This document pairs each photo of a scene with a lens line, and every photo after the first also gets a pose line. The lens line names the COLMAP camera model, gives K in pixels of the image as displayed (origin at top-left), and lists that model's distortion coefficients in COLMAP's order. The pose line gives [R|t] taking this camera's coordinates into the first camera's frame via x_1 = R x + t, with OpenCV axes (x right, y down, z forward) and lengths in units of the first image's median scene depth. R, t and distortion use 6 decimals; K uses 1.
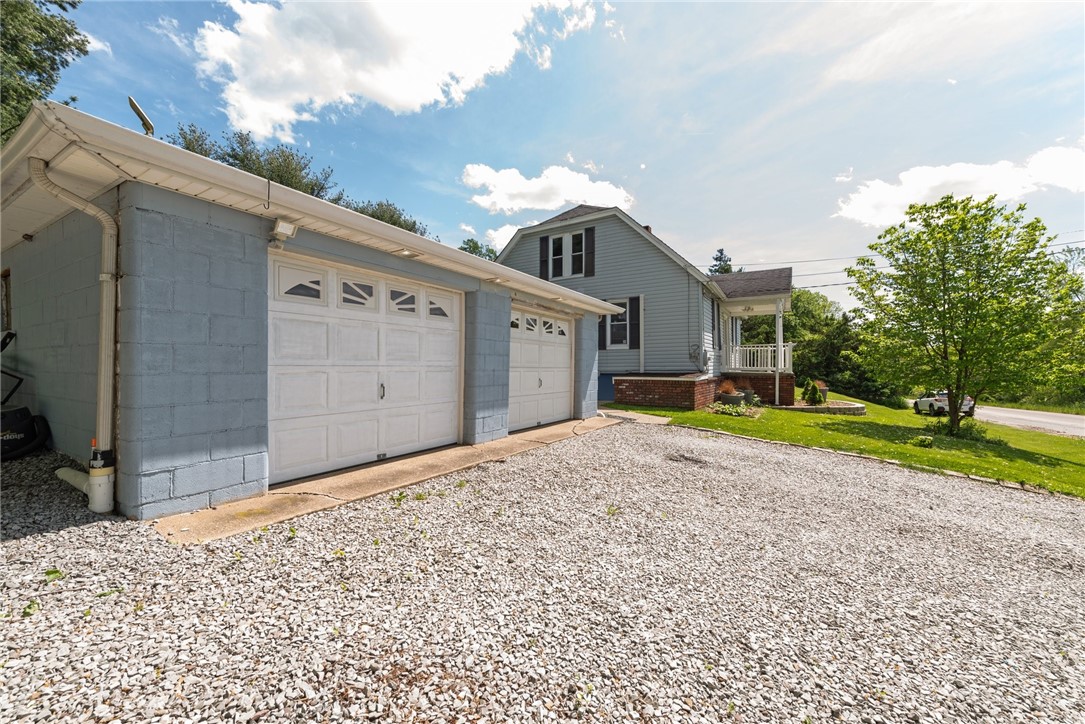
lens RADIAL K [[433.3, 0, 539.6], [0, 433.3, 360.4], [0, 0, 1]] dist [0.003912, -0.000823]
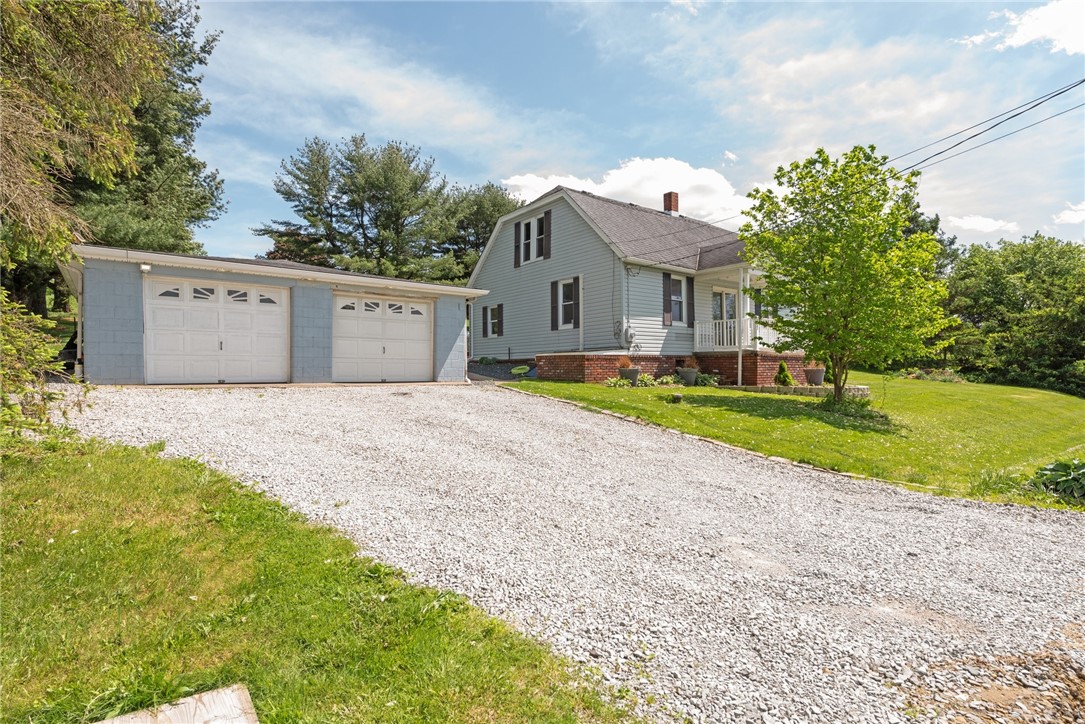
lens RADIAL K [[561.7, 0, 544.7], [0, 561.7, 368.3], [0, 0, 1]] dist [-0.002143, 0.000100]
pose [[0.930135, -0.002995, -0.367205, 1.511960], [0.007234, 0.999922, 0.010169, 0.129600], [0.367146, -0.012115, 0.930084, -0.600760]]
